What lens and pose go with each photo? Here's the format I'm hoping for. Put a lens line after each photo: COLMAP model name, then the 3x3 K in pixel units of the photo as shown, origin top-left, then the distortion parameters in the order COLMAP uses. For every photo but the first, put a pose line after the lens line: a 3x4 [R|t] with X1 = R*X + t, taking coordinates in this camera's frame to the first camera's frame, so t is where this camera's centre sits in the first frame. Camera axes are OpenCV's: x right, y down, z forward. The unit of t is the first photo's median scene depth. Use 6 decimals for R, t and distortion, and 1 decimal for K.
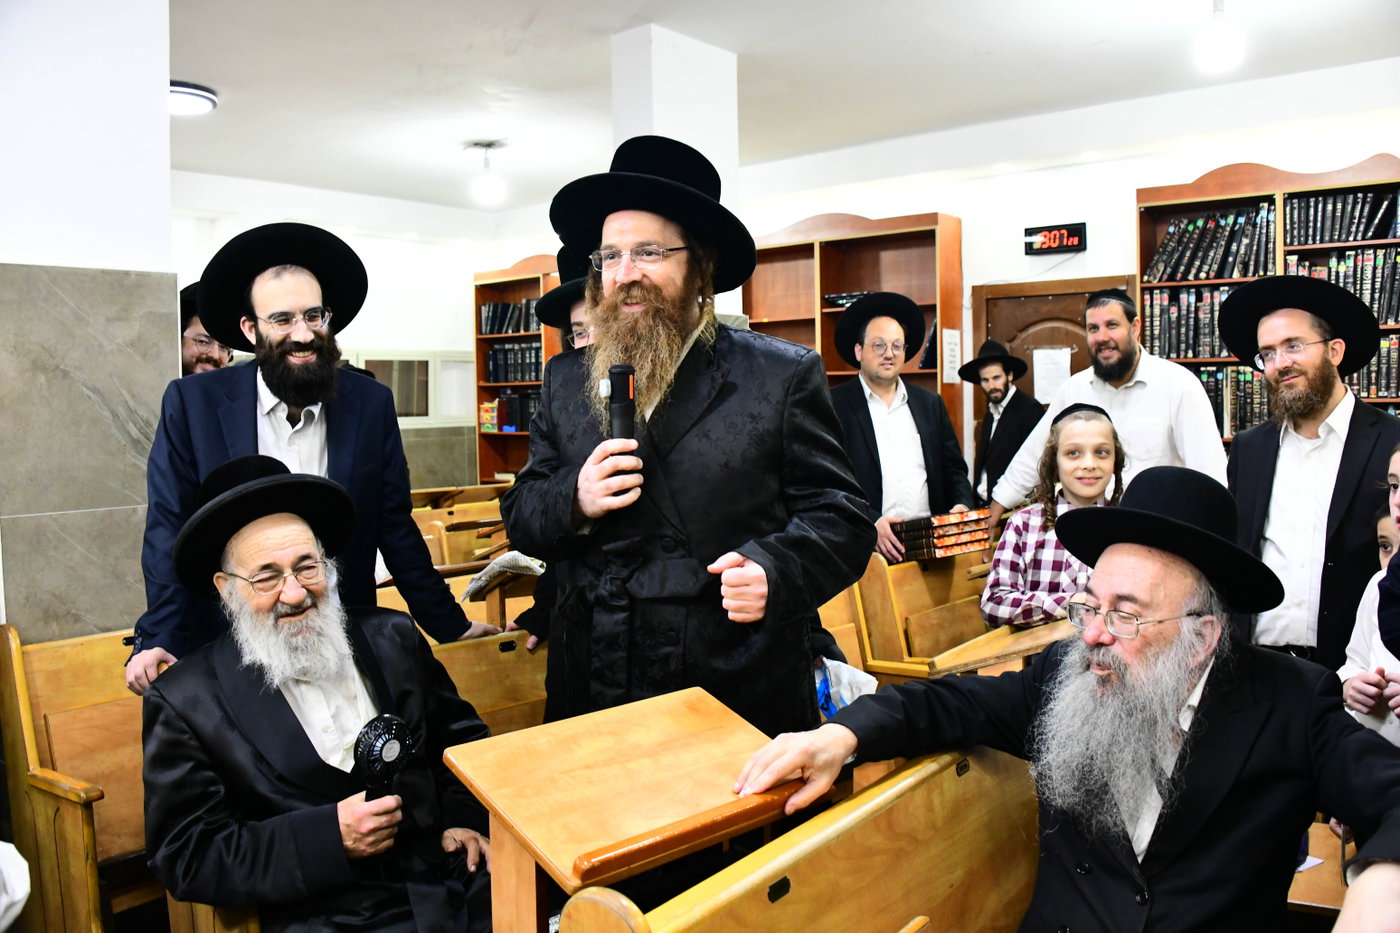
lens RADIAL K [[1124.6, 0, 721.1], [0, 1124.6, 461.8], [0, 0, 1]] dist [-0.154652, 0.080601]
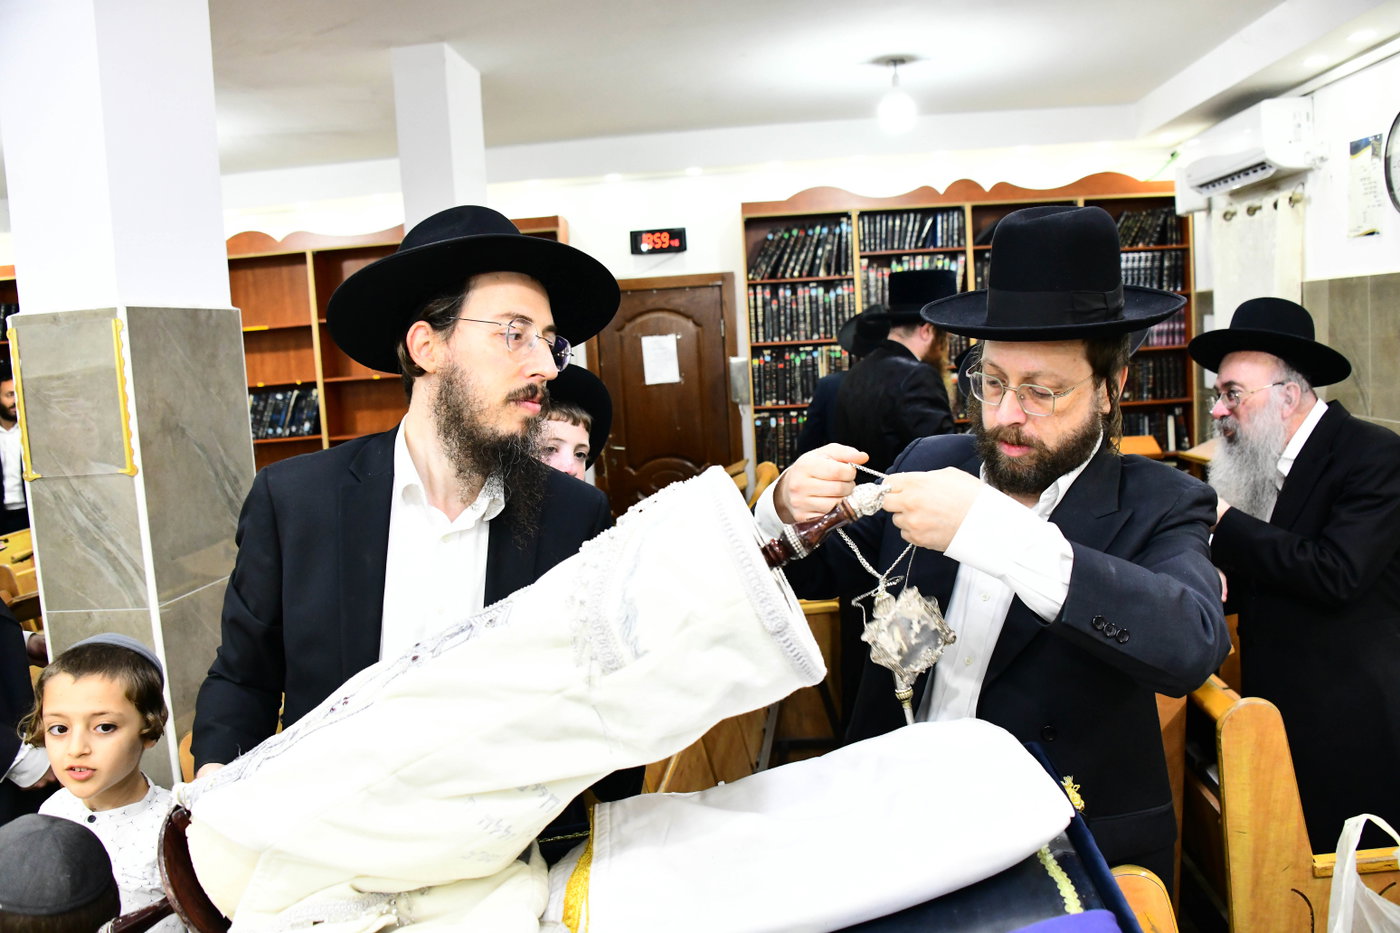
lens RADIAL K [[1124.6, 0, 721.1], [0, 1124.6, 461.8], [0, 0, 1]] dist [-0.154652, 0.080601]
pose [[0.800602, -0.098952, 0.590970, -0.407177], [0.080189, 0.995092, 0.057984, -0.038505], [-0.593807, 0.000967, 0.804607, 0.020316]]
